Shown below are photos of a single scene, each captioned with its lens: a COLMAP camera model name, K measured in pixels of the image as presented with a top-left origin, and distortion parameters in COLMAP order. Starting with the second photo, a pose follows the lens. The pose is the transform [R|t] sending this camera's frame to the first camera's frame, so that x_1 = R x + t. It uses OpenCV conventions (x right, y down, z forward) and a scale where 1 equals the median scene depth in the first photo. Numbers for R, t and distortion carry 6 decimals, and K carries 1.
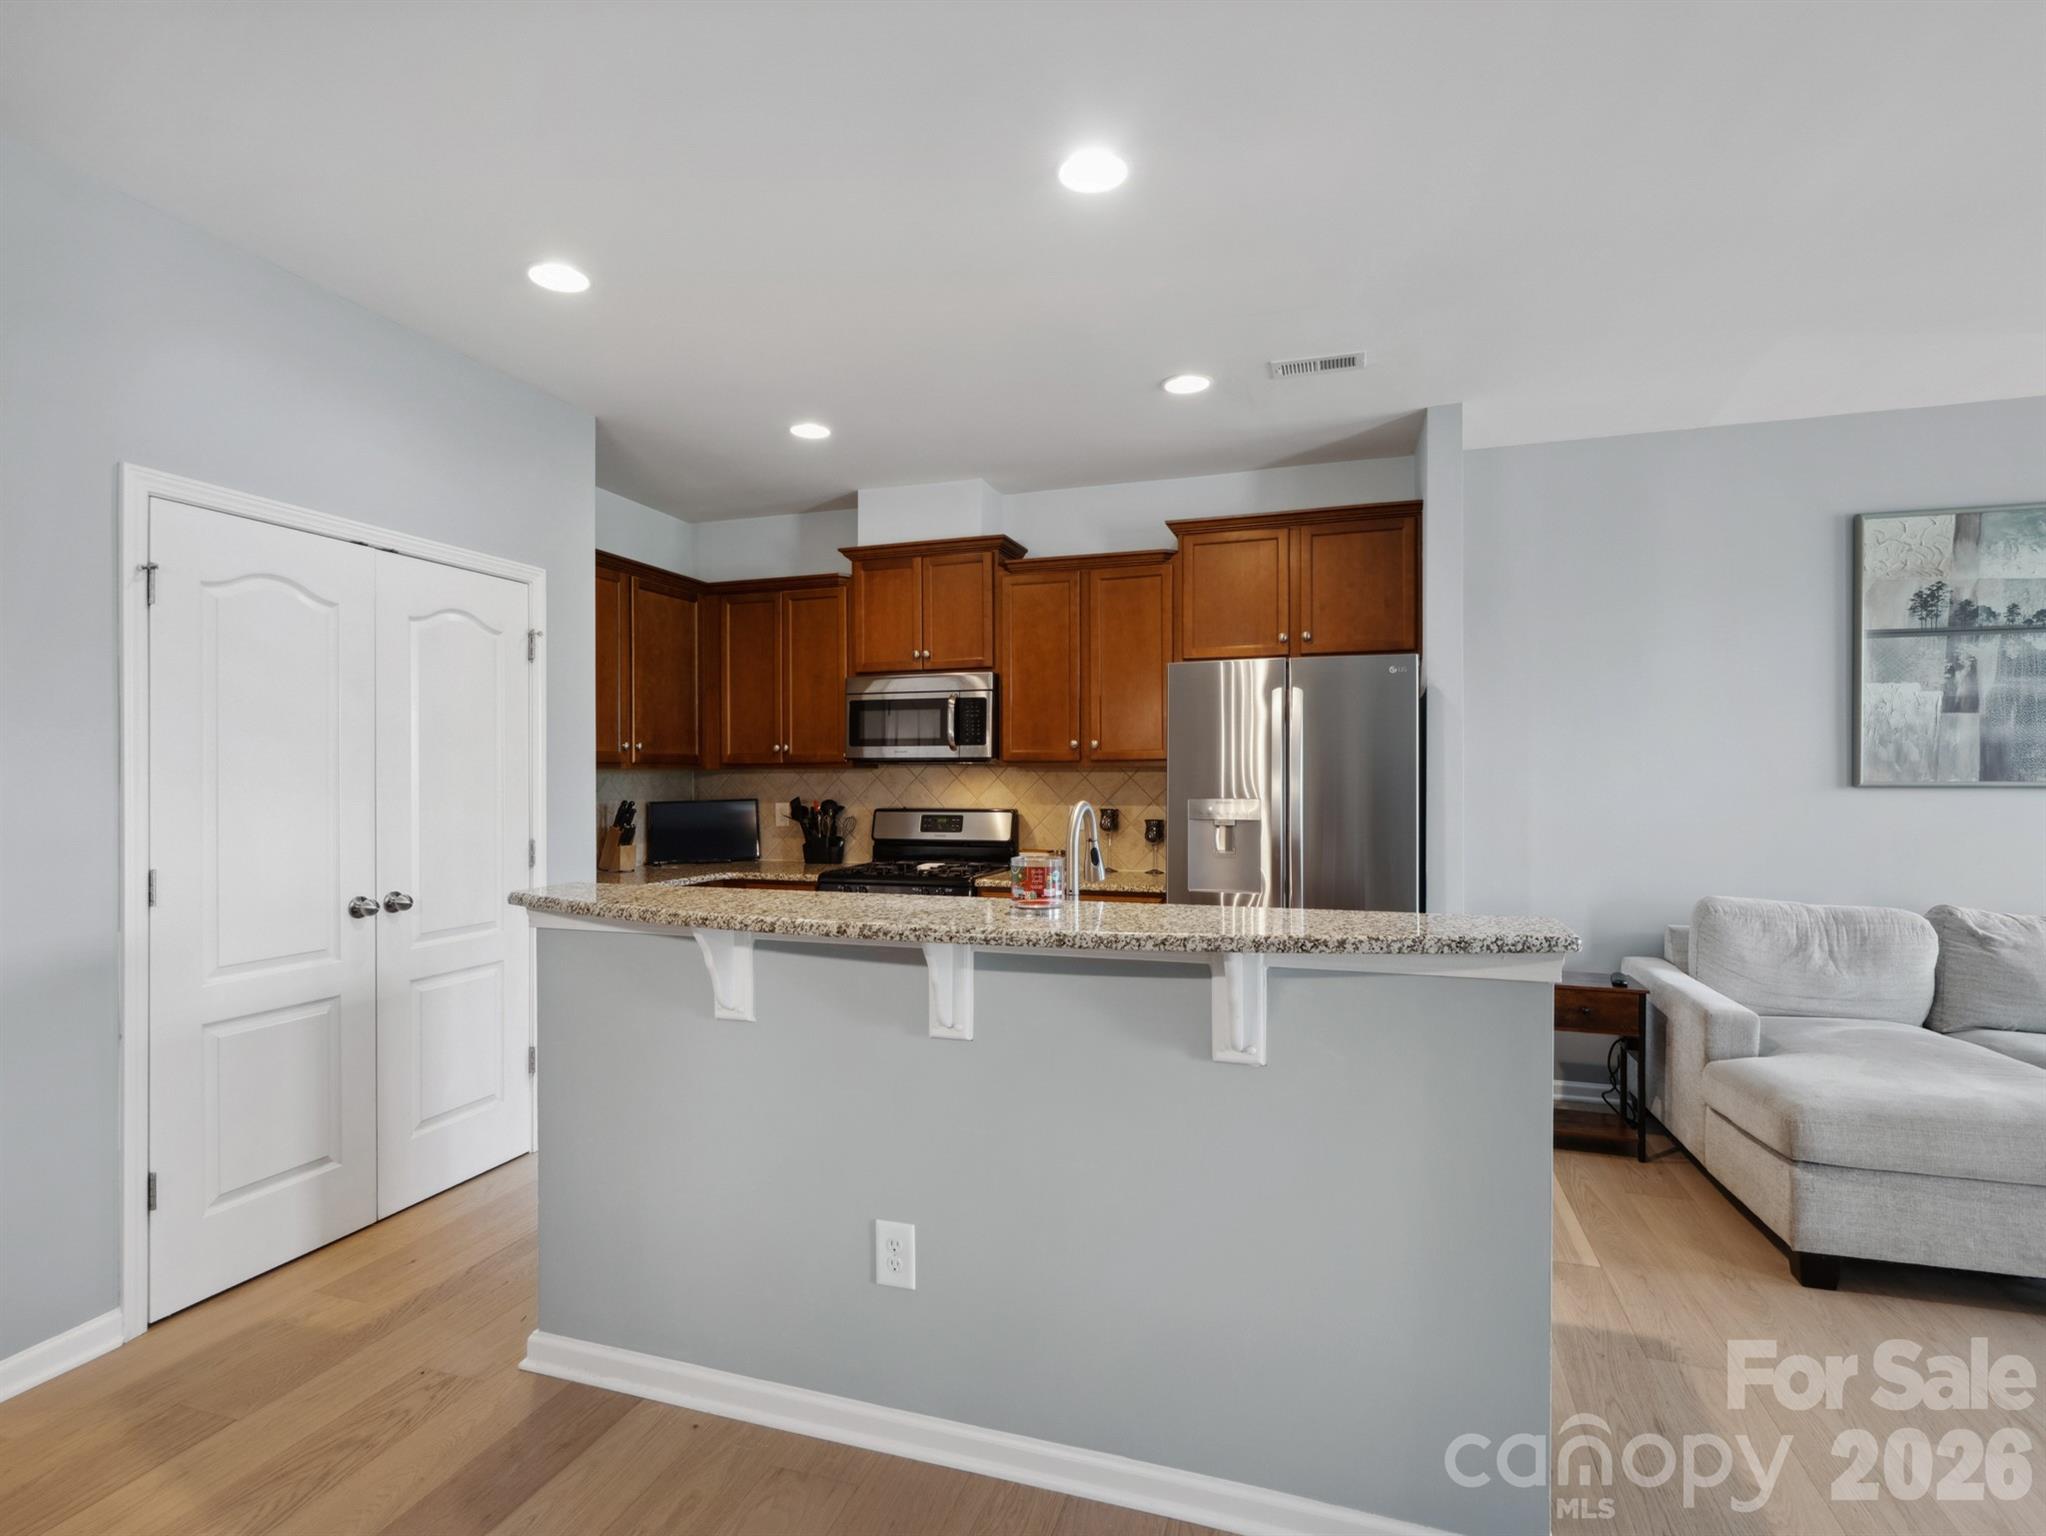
lens RADIAL K [[1022.2, 0, 1011.6], [0, 1022.2, 783.3], [0, 0, 1]] dist [0.004118, -0.000034]
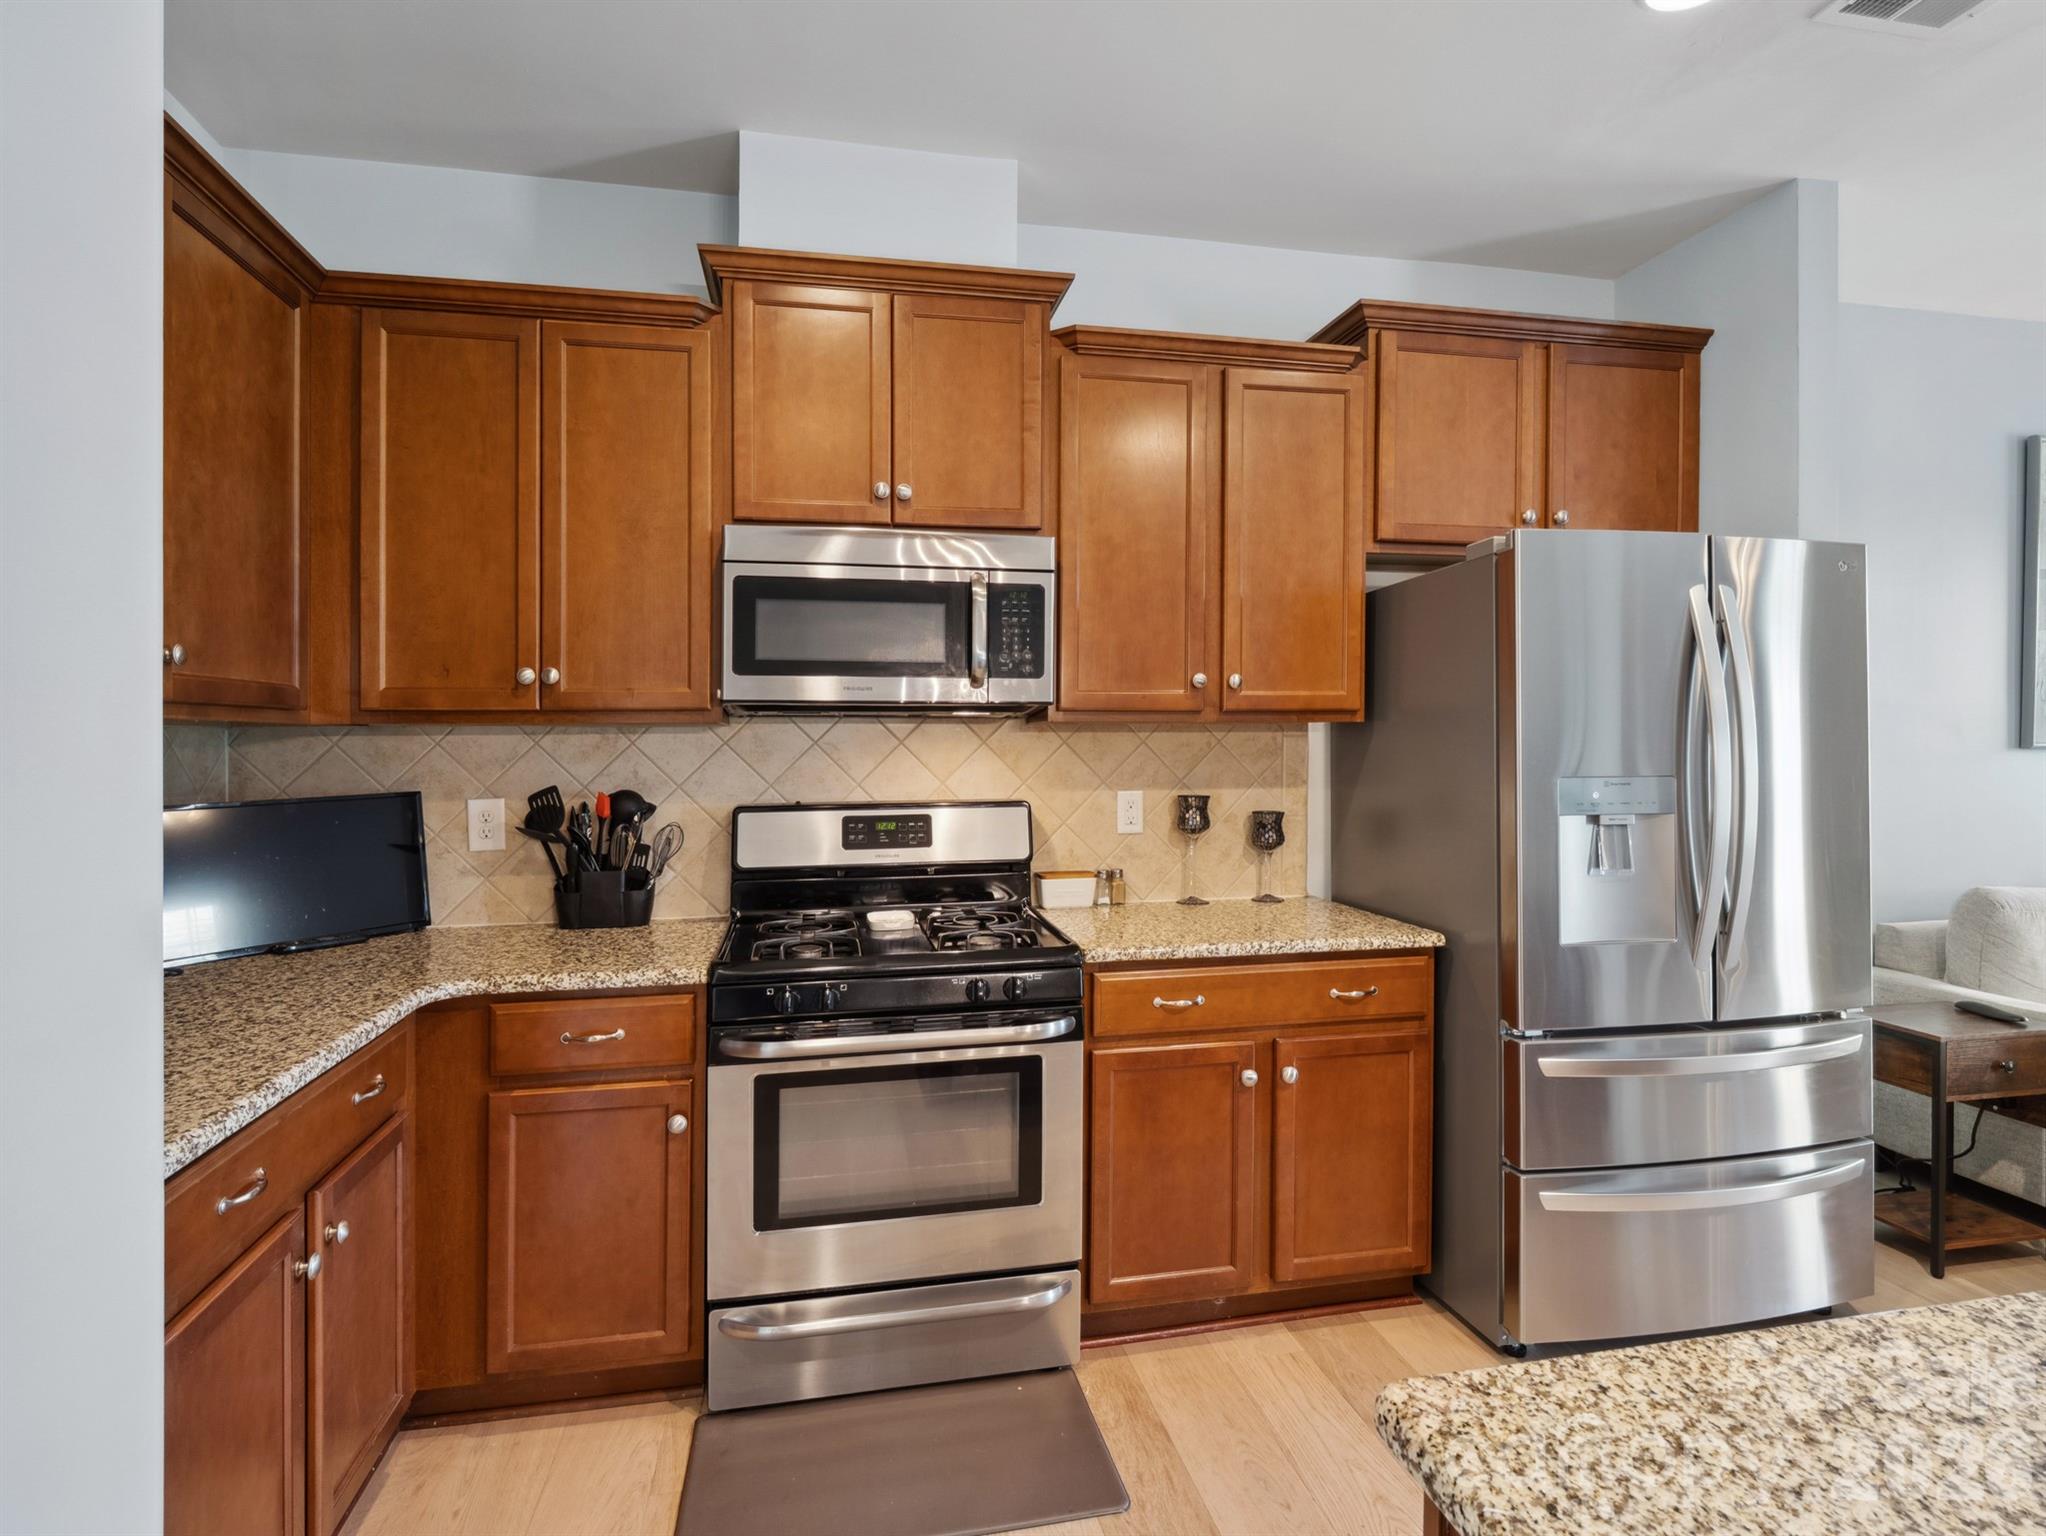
lens RADIAL K [[1061.6, 0, 1030.3], [0, 1061.6, 743.7], [0, 0, 1]] dist [-0.003313, -0.000777]
pose [[0.858861, -0.004514, 0.512189, -0.298583], [0.006600, 0.999976, -0.002254, -0.003465], [-0.512166, 0.005316, 0.858870, 0.539835]]
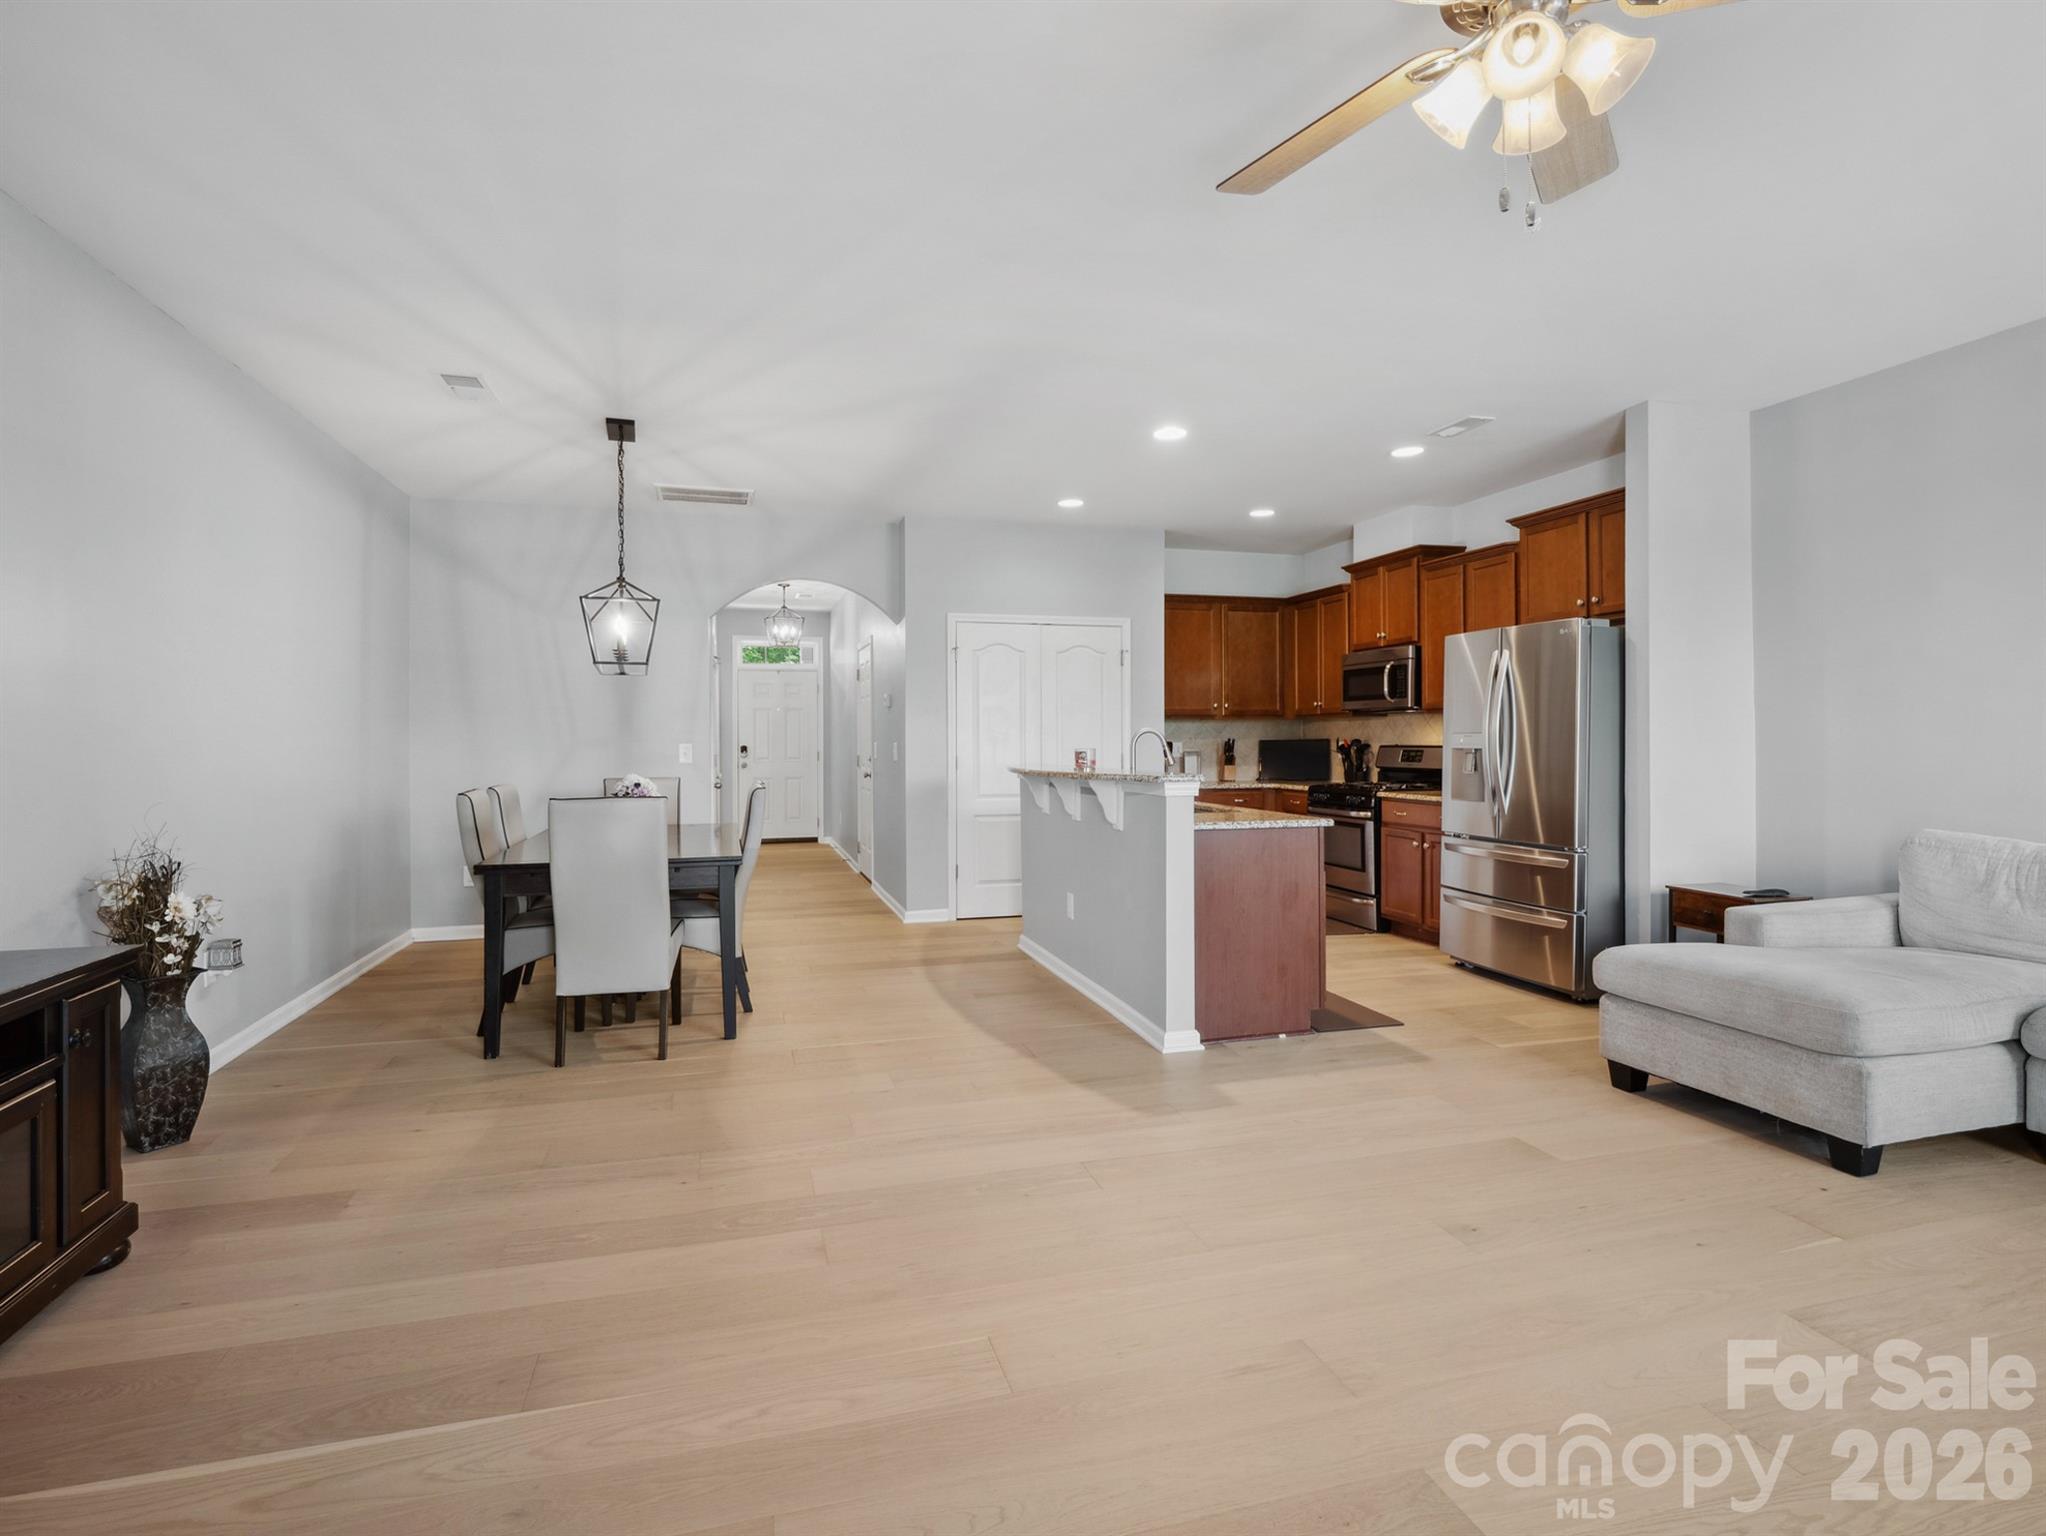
lens RADIAL K [[998.4, 0, 976.1], [0, 998.4, 748.7], [0, 0, 1]] dist [-0.001916, -0.000318]
pose [[0.540803, 0.008747, -0.841104, 0.791010], [-0.002806, 0.999959, 0.008595, 0.021596], [0.841144, -0.002288, 0.540806, -0.229197]]
